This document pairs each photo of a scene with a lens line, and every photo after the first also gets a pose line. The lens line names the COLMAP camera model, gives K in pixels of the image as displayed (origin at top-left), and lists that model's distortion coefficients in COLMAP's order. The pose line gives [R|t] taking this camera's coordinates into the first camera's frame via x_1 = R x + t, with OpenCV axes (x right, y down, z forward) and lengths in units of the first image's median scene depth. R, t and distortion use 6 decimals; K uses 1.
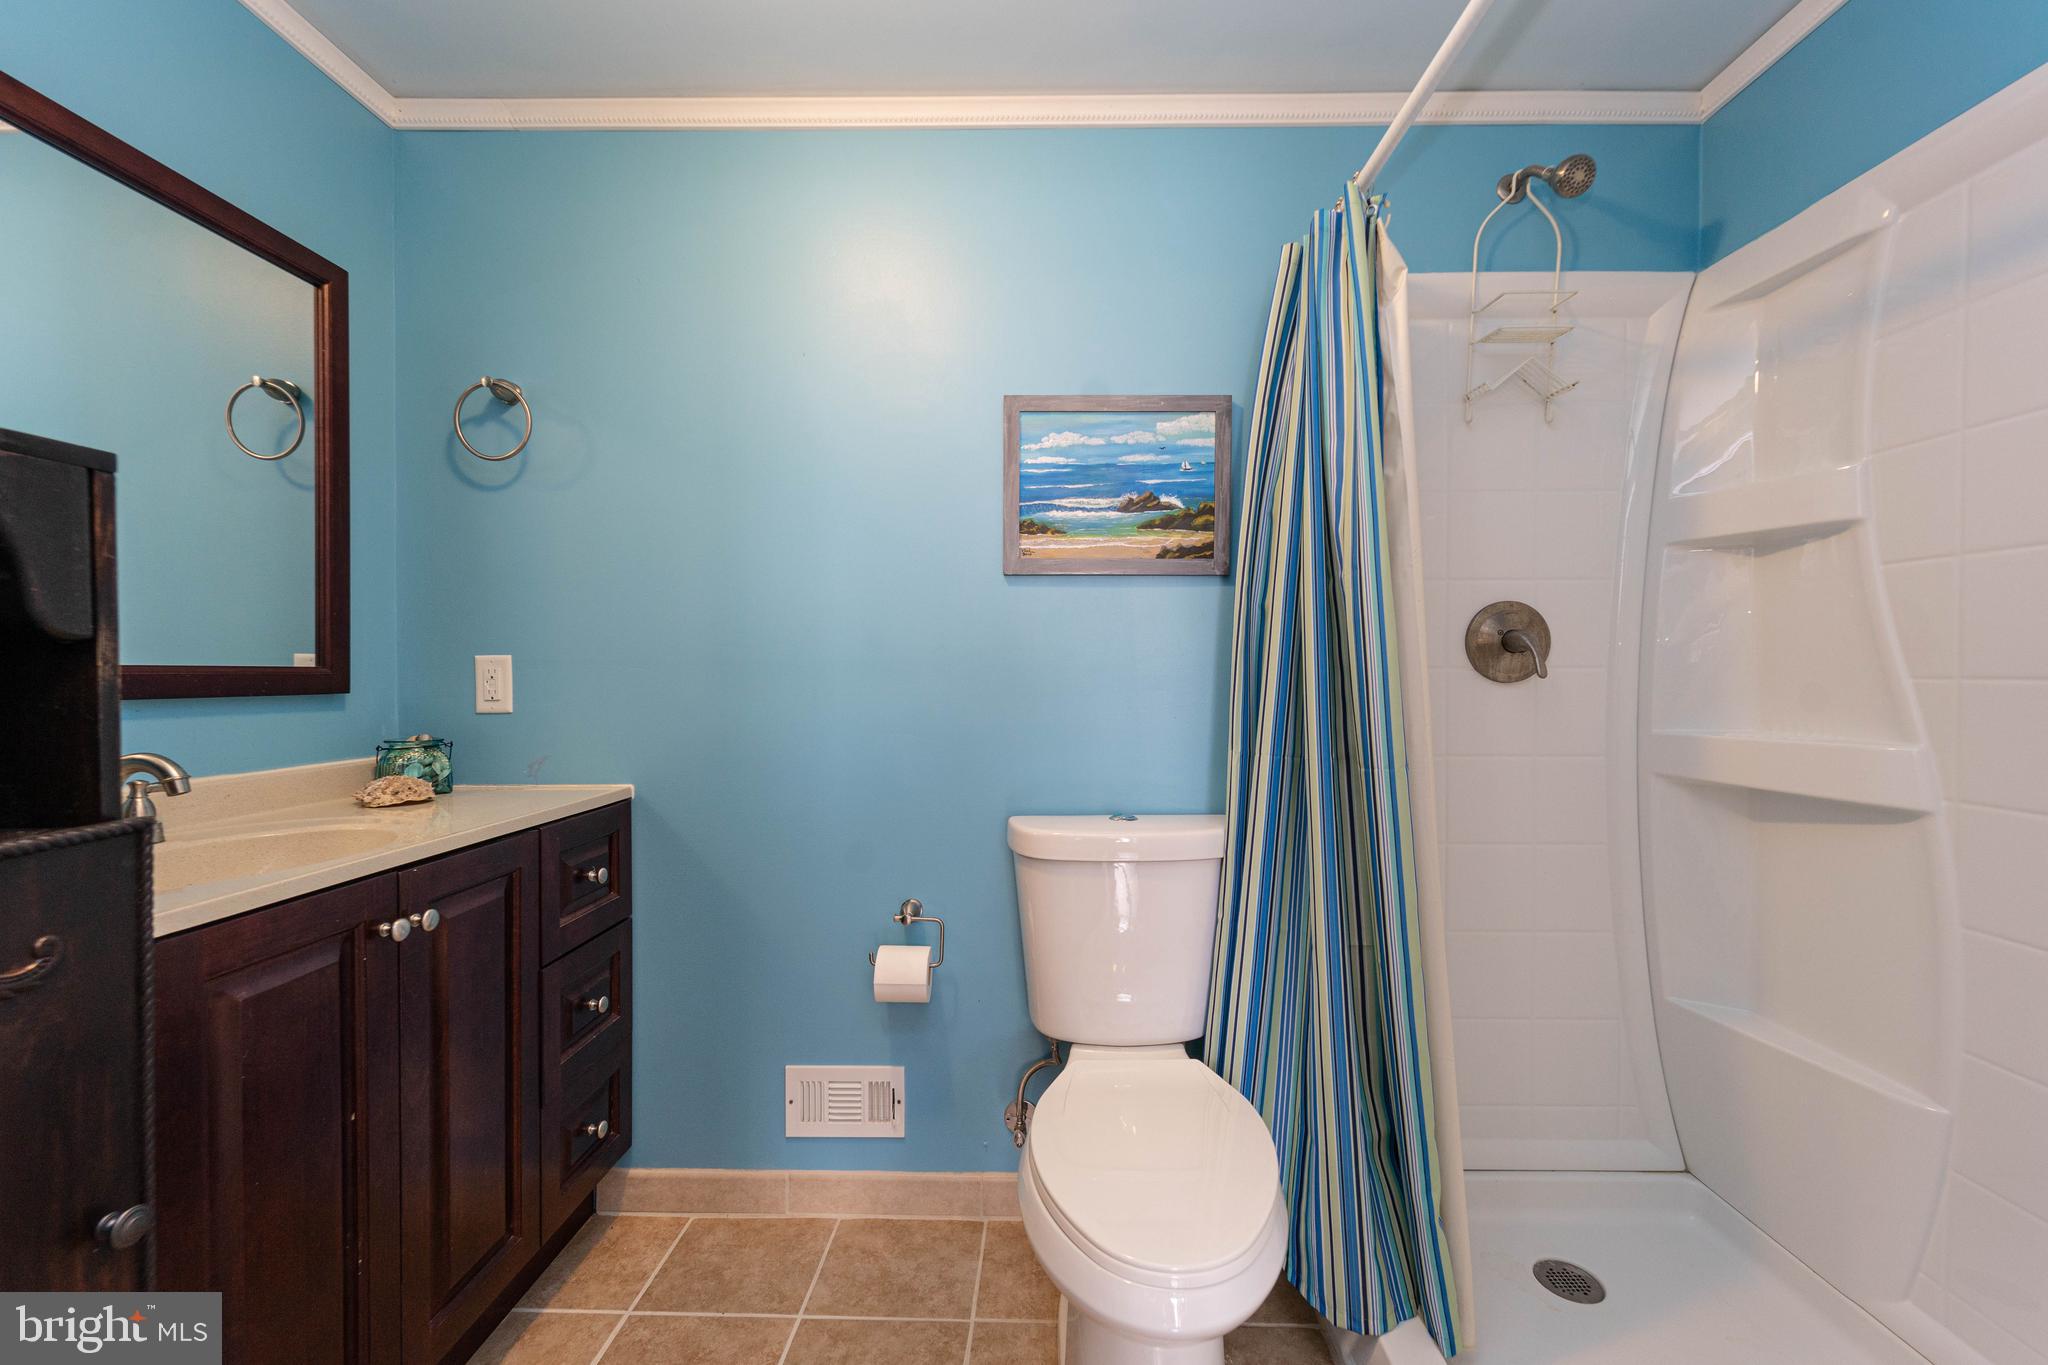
lens RADIAL K [[804.3, 0, 1024.0], [0, 804.3, 682.5], [0, 0, 1]] dist [-0.021336, 0.000005]
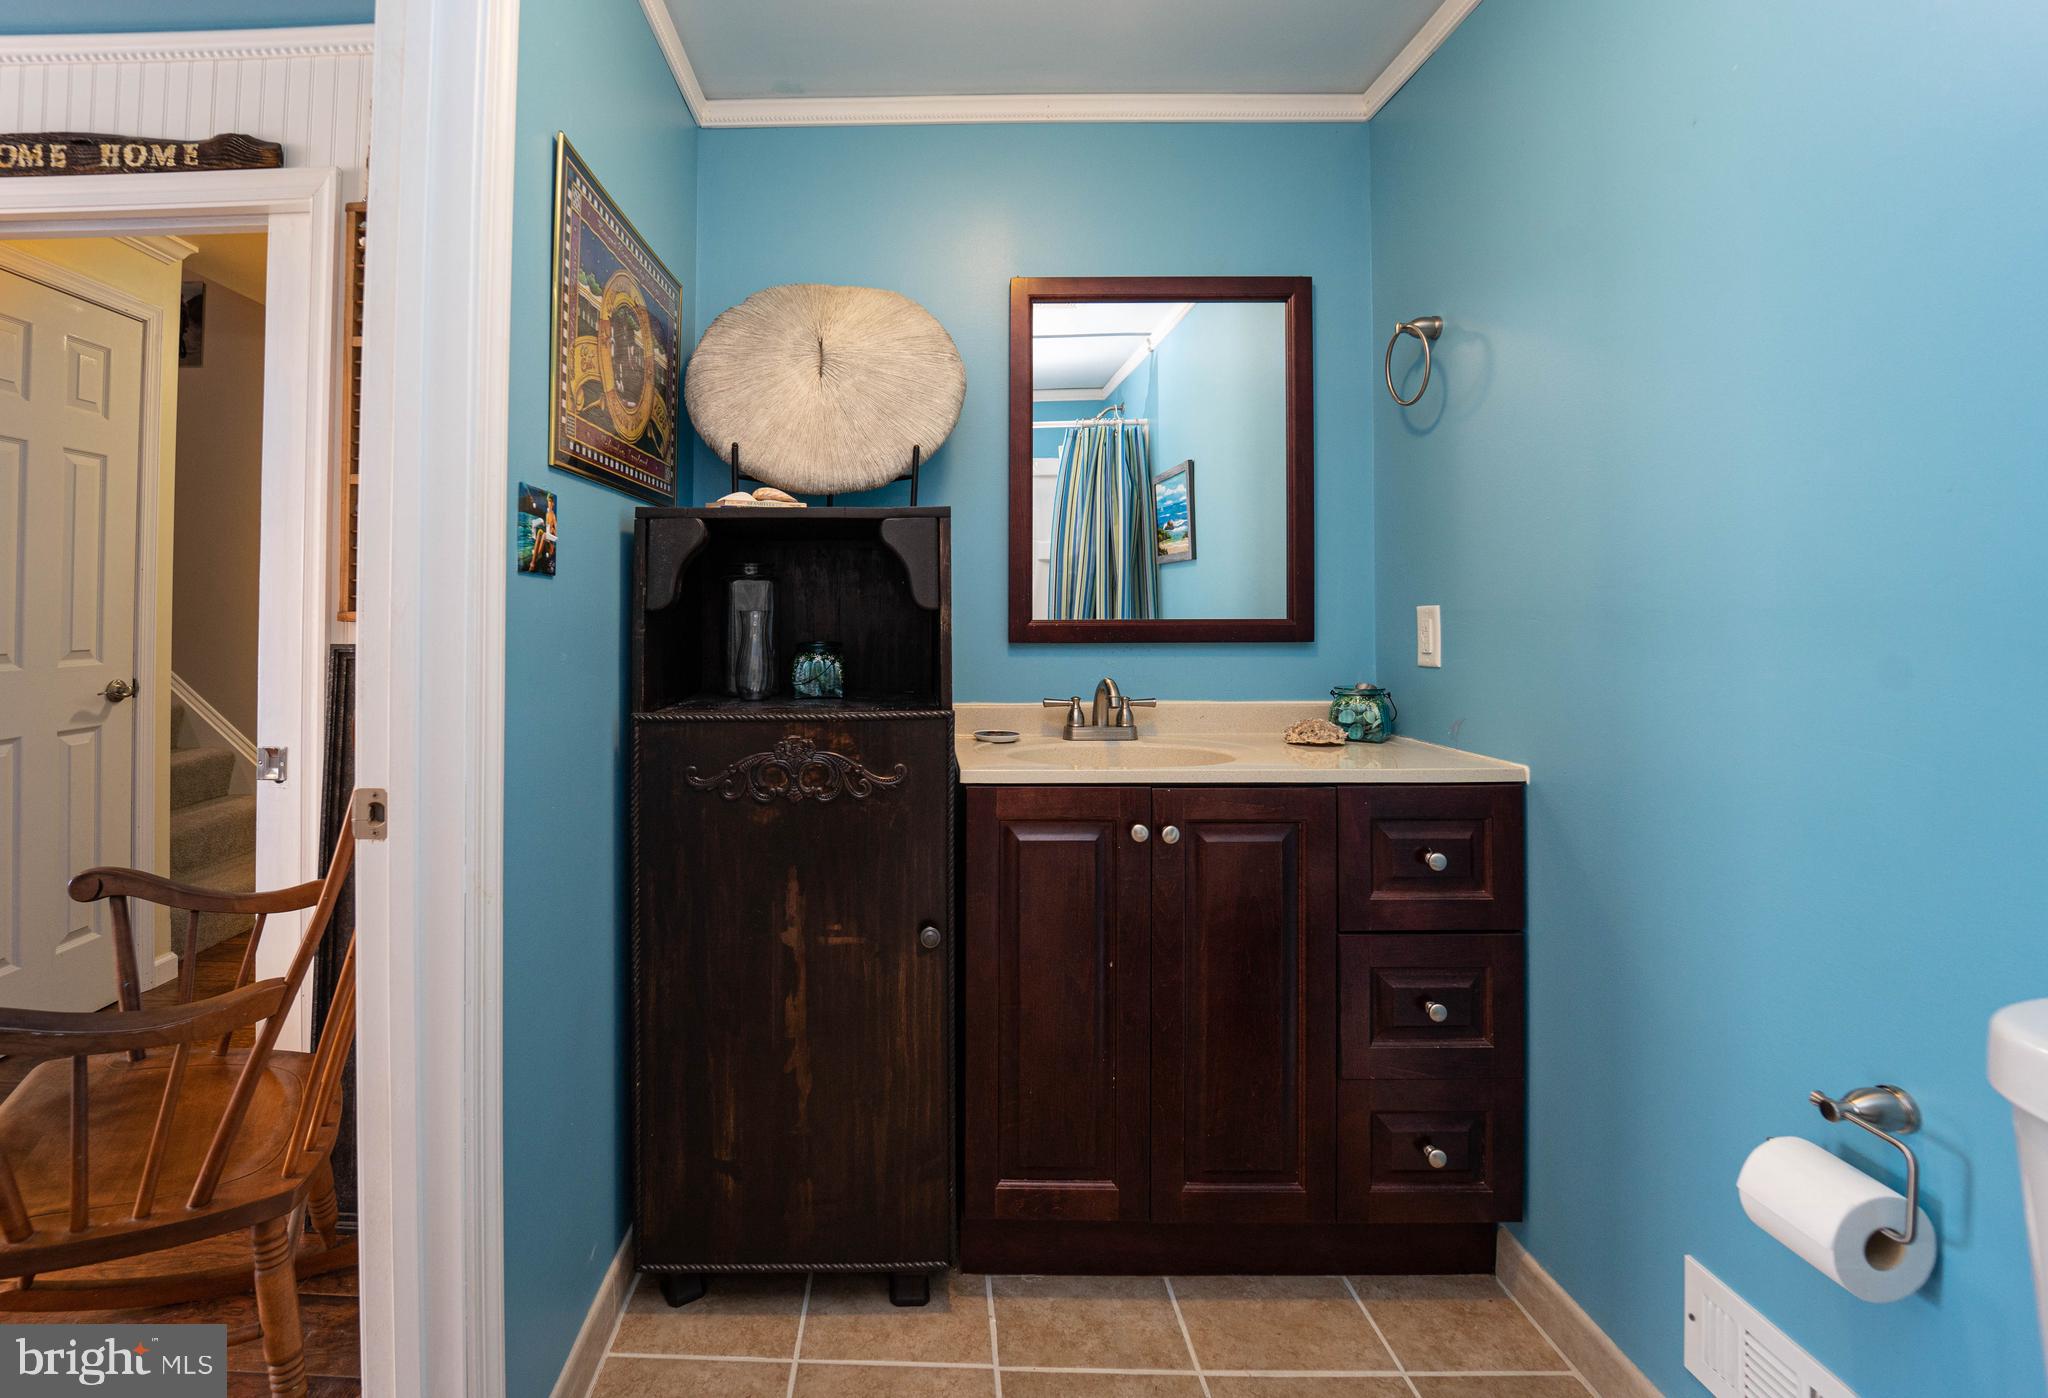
lens RADIAL K [[965.4, 0, 1023.0], [0, 965.4, 585.8], [0, 0, 1]] dist [-0.041048, -0.000040]
pose [[0.011785, -0.032535, -0.999401, 0.515788], [-0.008184, 0.999434, -0.032632, -0.018486], [0.999897, 0.008564, 0.011512, 0.553501]]
